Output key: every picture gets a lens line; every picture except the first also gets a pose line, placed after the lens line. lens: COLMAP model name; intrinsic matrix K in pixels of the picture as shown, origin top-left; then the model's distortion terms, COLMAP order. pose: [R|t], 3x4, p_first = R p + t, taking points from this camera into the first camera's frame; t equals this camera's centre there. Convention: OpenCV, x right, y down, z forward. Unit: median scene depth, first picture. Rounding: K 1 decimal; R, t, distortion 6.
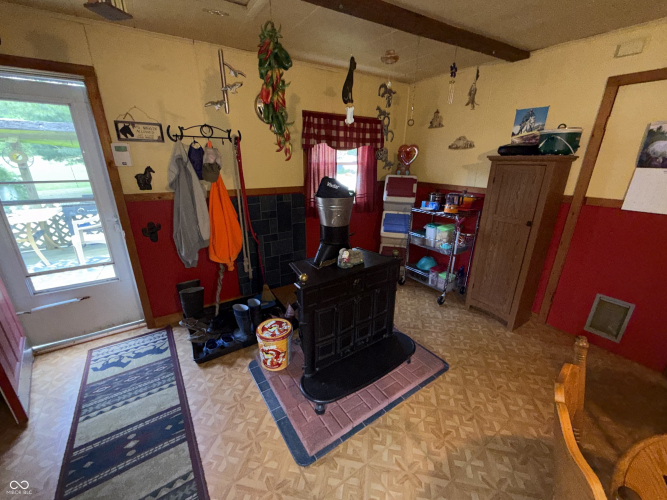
lens RADIAL K [[265.2, 0, 337.1], [0, 265.2, 249.7], [0, 0, 1]] dist [0.000929, -0.000702]
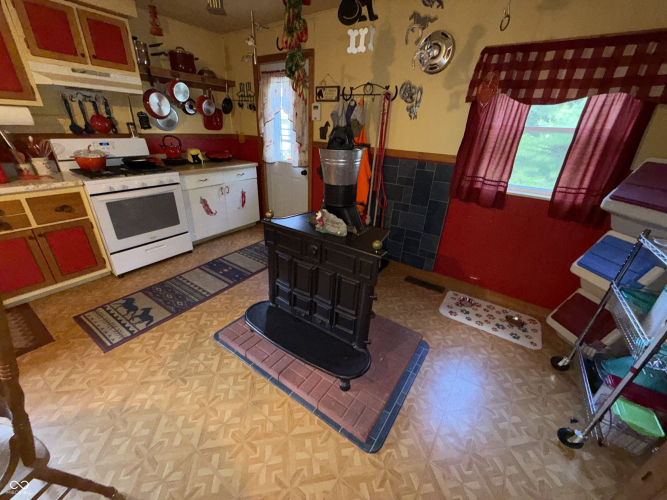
lens RADIAL K [[265.2, 0, 332.8], [0, 265.2, 250.5], [0, 0, 1]] dist [0.000929, -0.000702]
pose [[0.366706, 0.402746, -0.838643, 0.720906], [-0.348880, 0.895187, 0.277350, -0.117125], [0.862444, 0.190880, 0.468780, 0.549103]]
